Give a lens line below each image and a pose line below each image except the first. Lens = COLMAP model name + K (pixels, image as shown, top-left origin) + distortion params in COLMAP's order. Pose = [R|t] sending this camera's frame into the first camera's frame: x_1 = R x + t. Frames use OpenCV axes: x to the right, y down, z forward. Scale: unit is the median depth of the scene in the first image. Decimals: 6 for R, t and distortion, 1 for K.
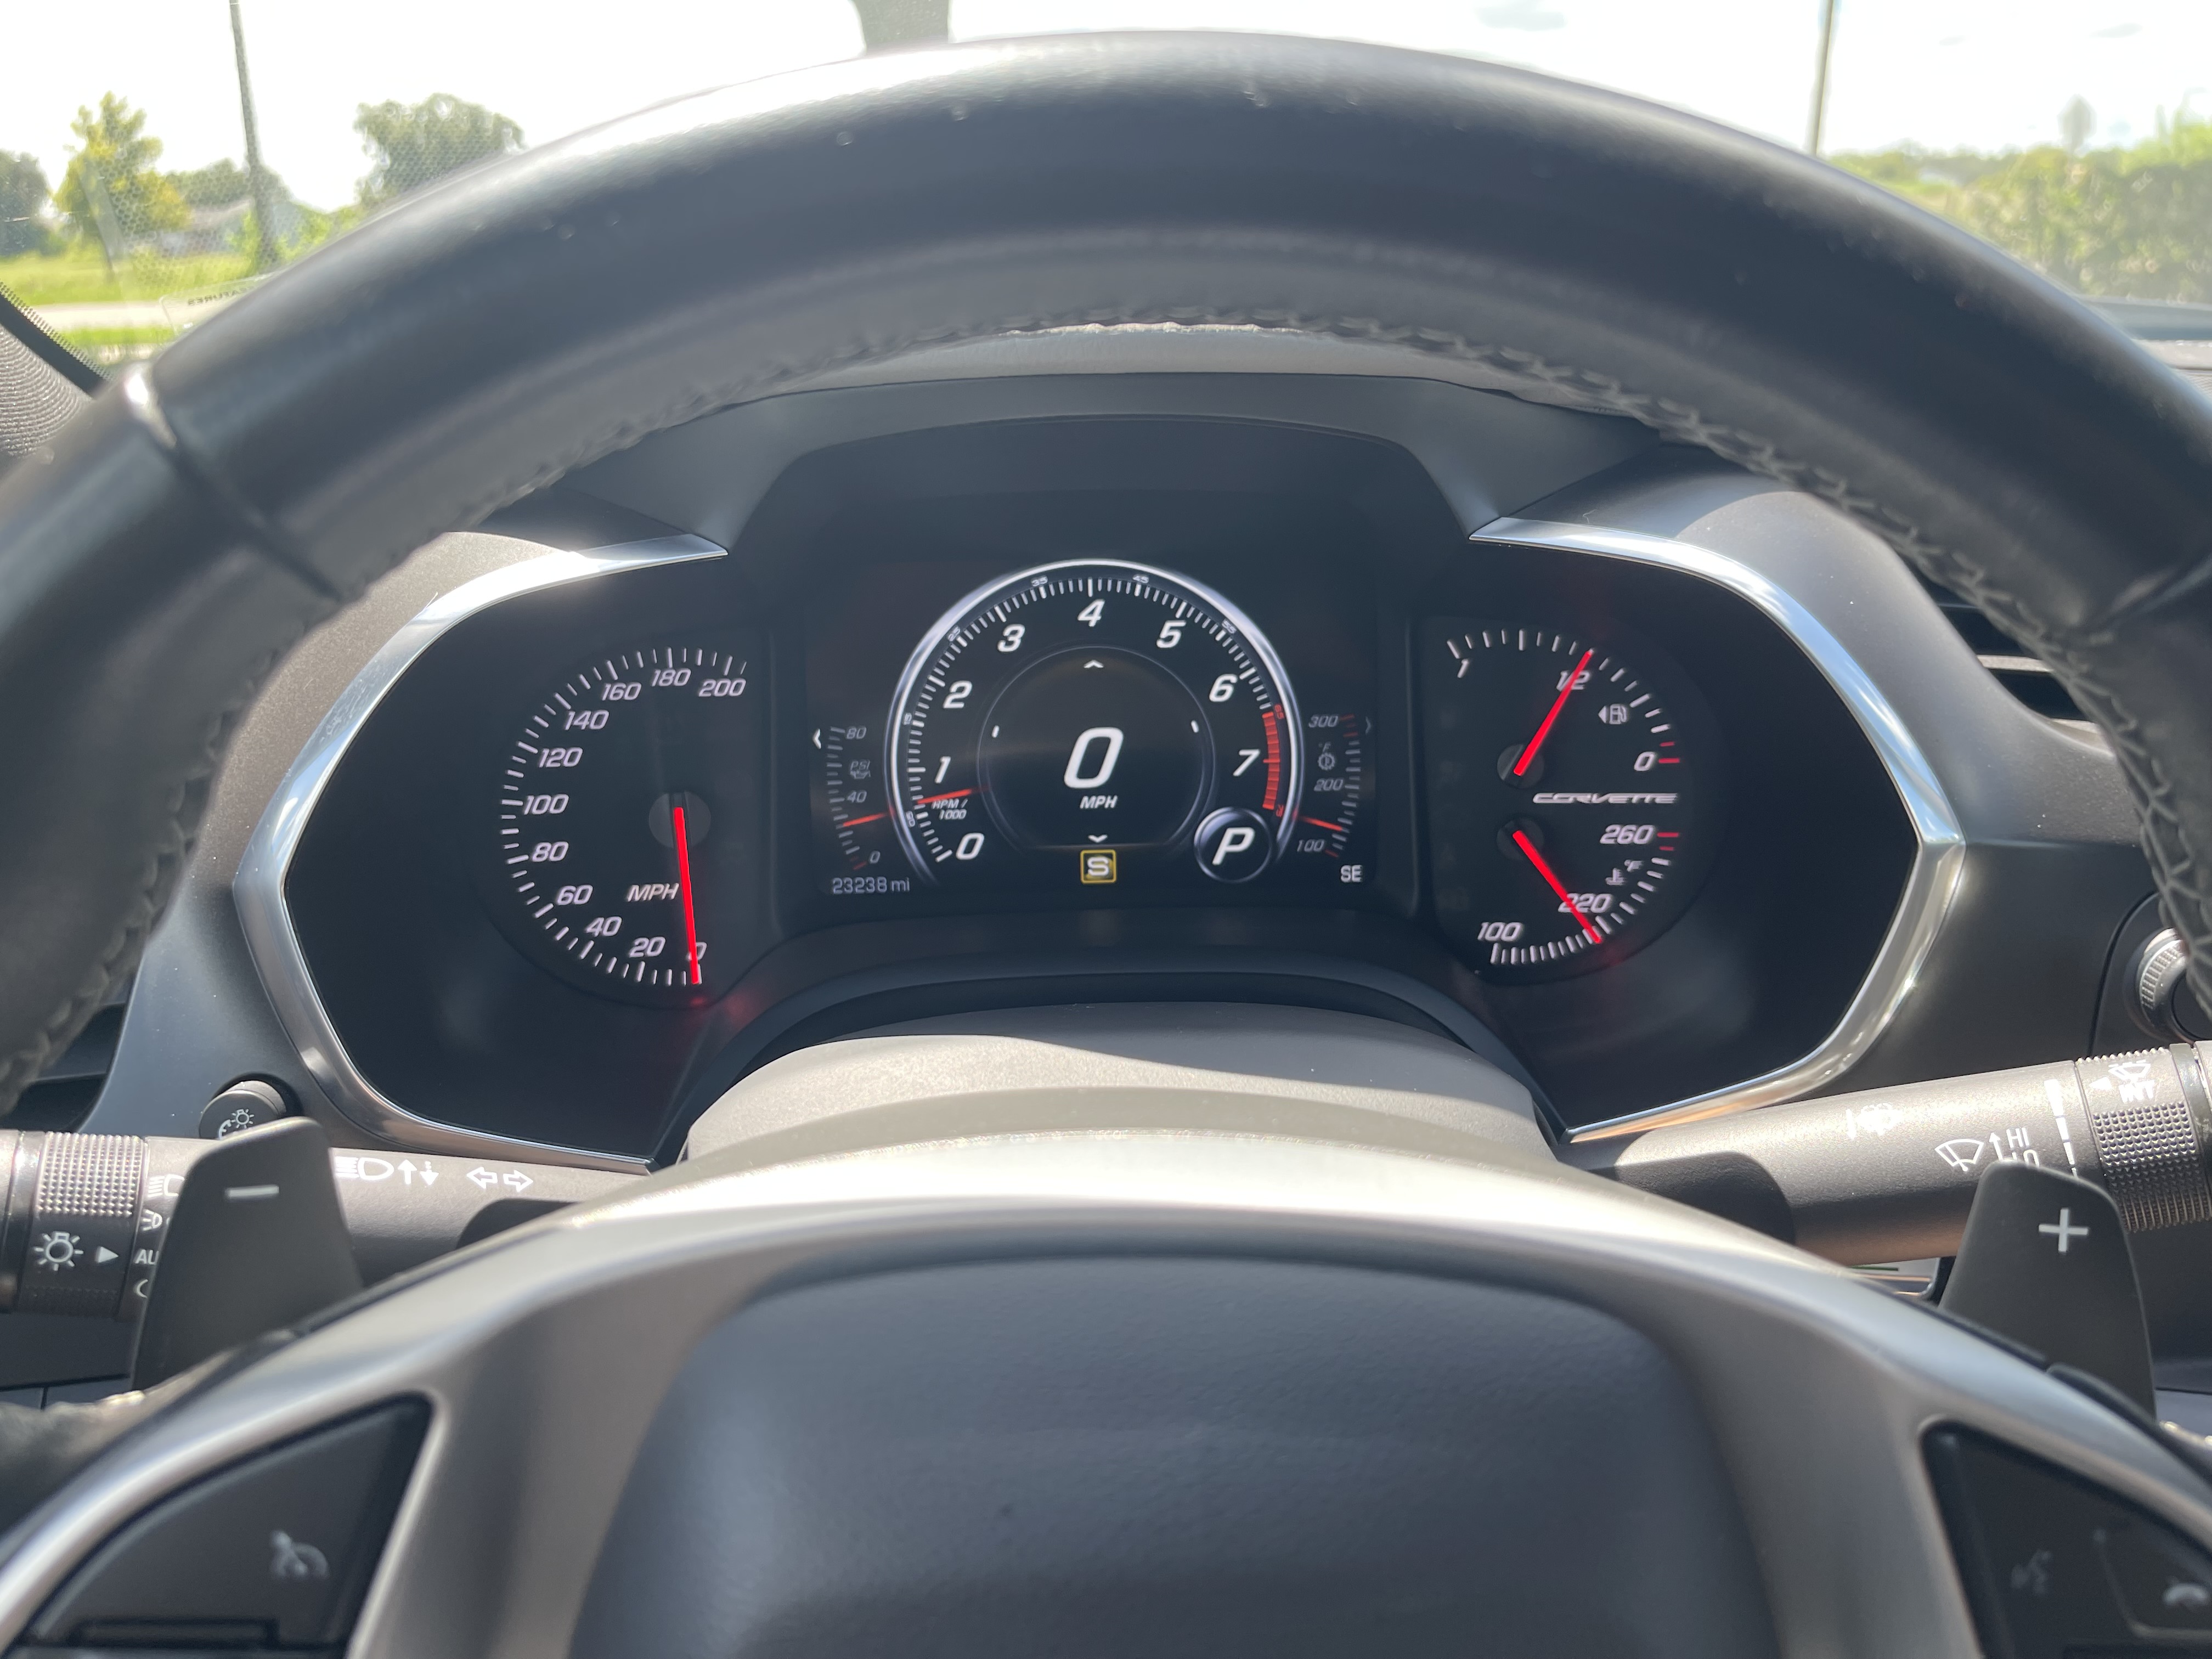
lens RADIAL K [[1641.1, 0, 1110.1], [0, 1641.1, 828.7], [0, 0, 1]] dist [0.019137, -0.015200]
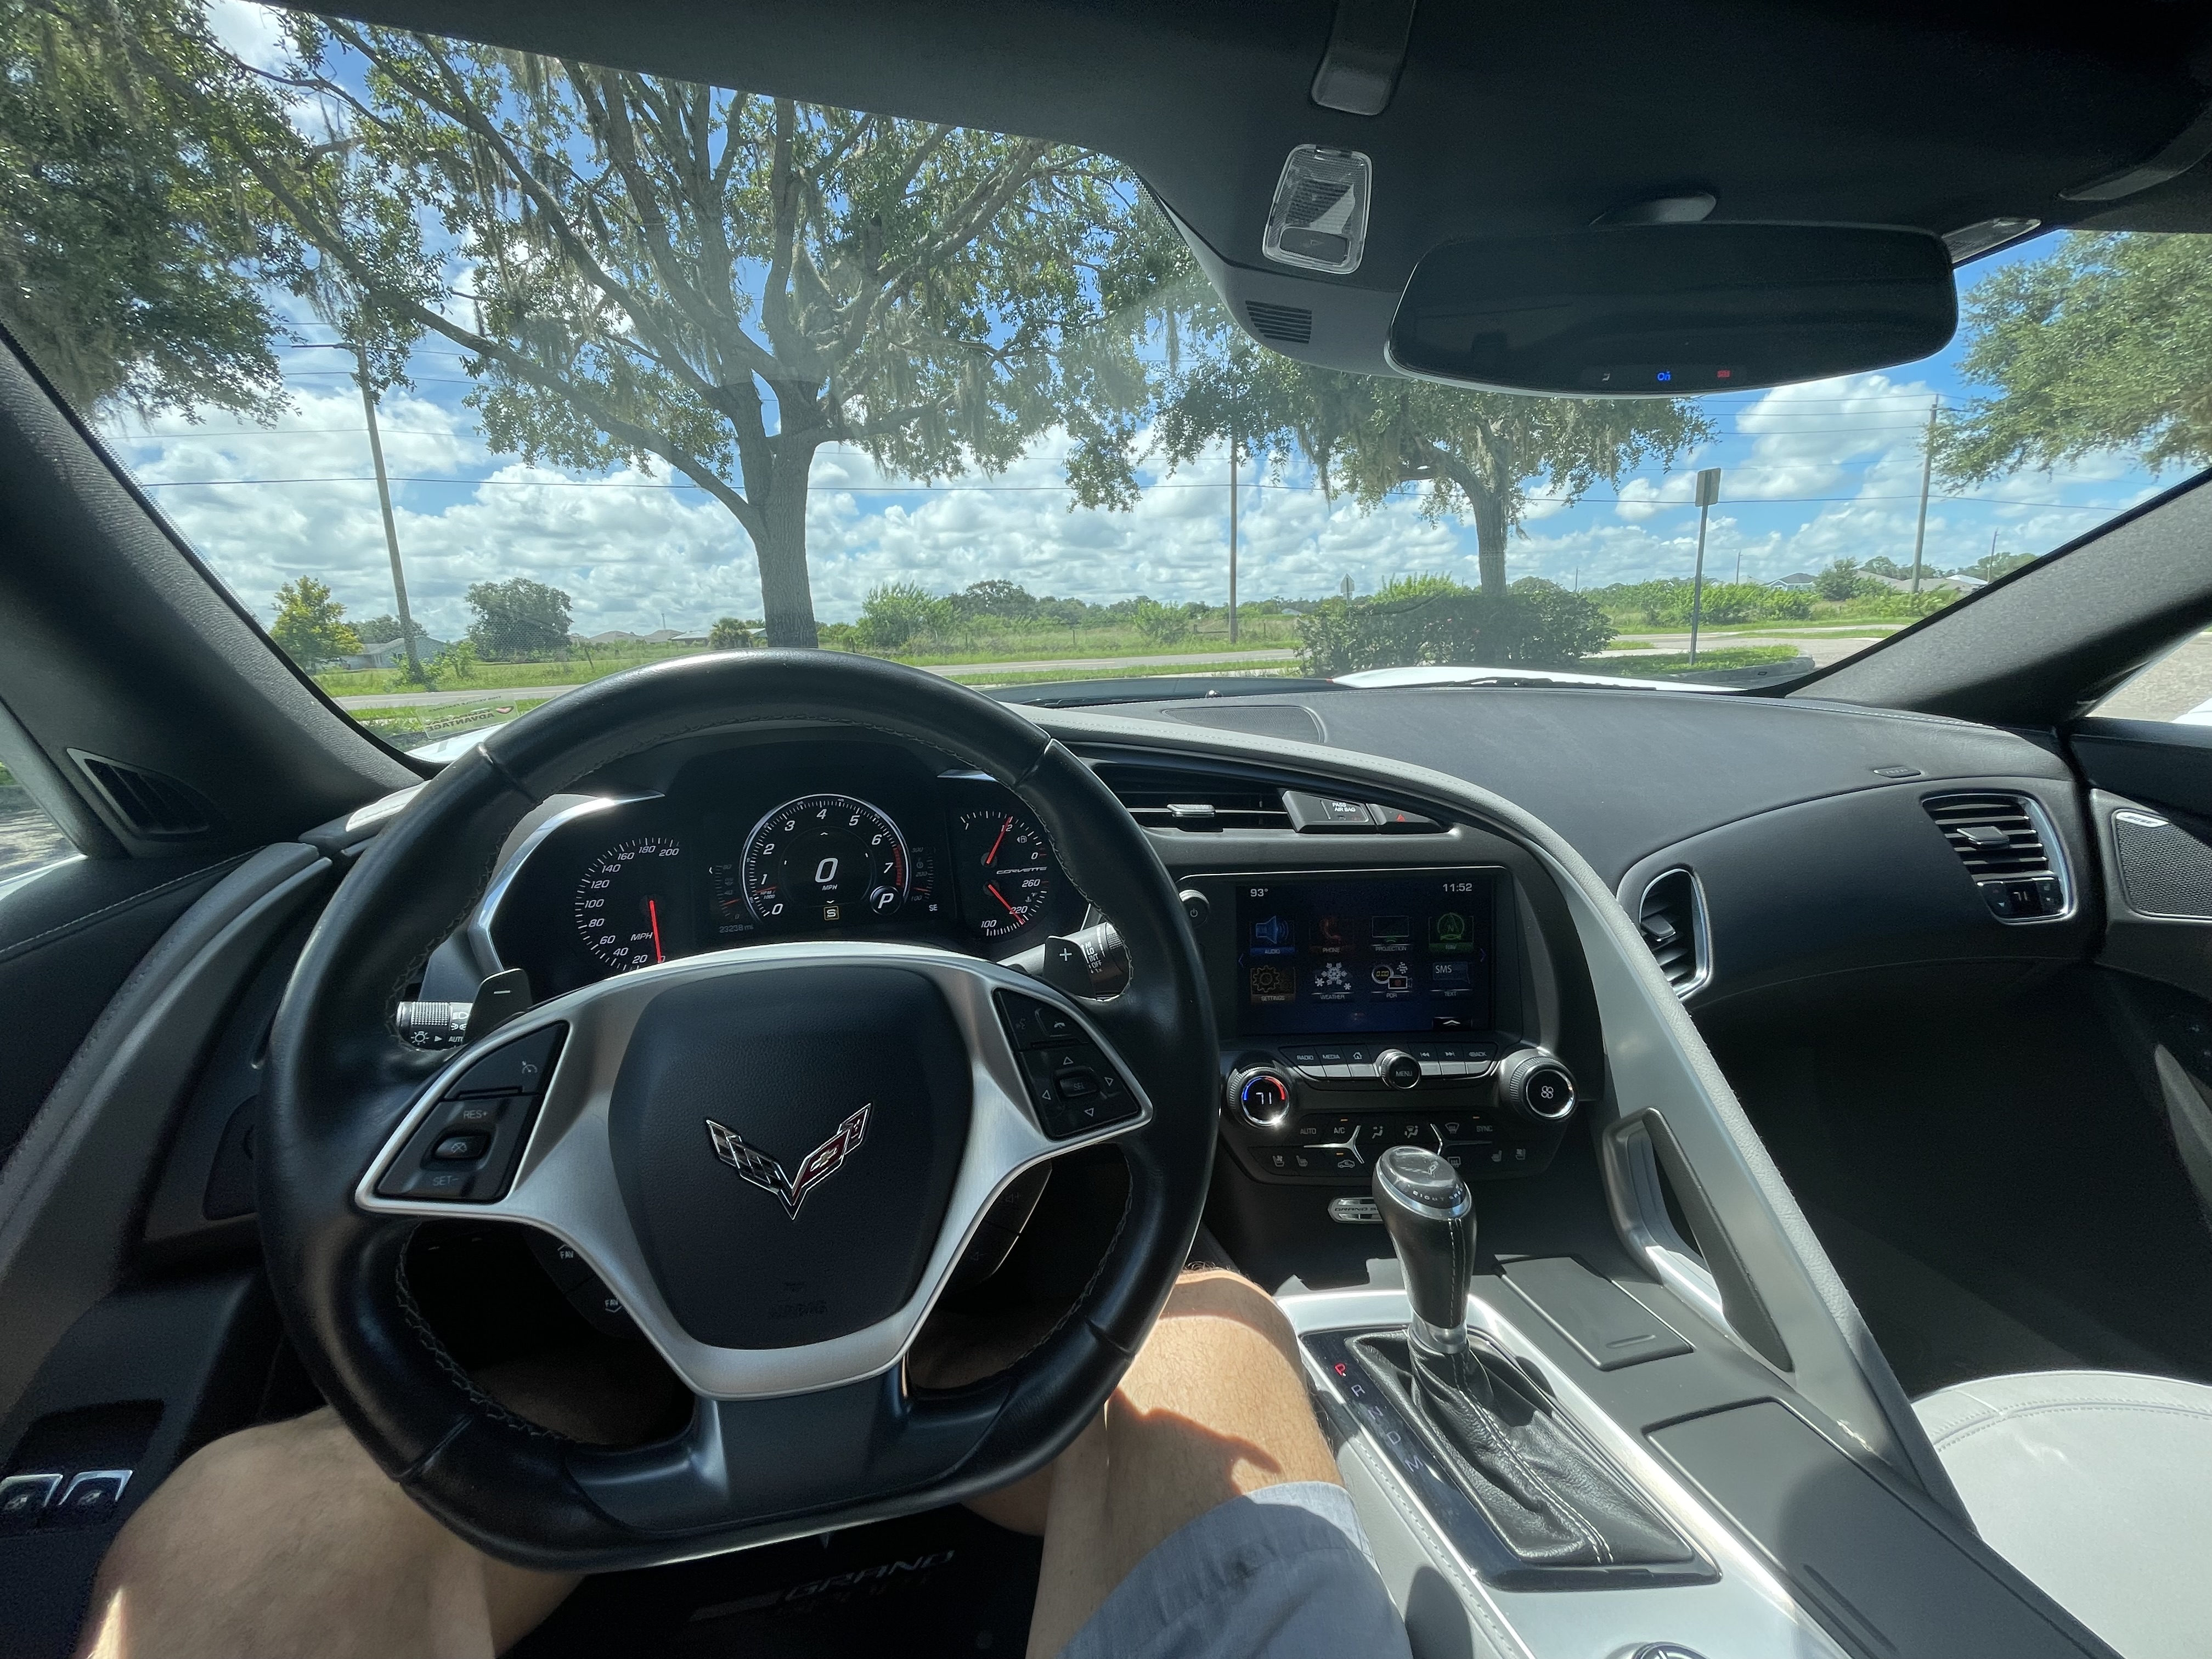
lens RADIAL K [[893.9, 0, 1097.0], [0, 893.9, 829.2], [0, 0, 1]] dist [-0.004010, 0.000010]
pose [[0.979284, -0.063182, 0.192383, 0.139662], [0.088700, 0.987921, -0.127058, 0.108442], [-0.182032, 0.141490, 0.973060, -0.440388]]
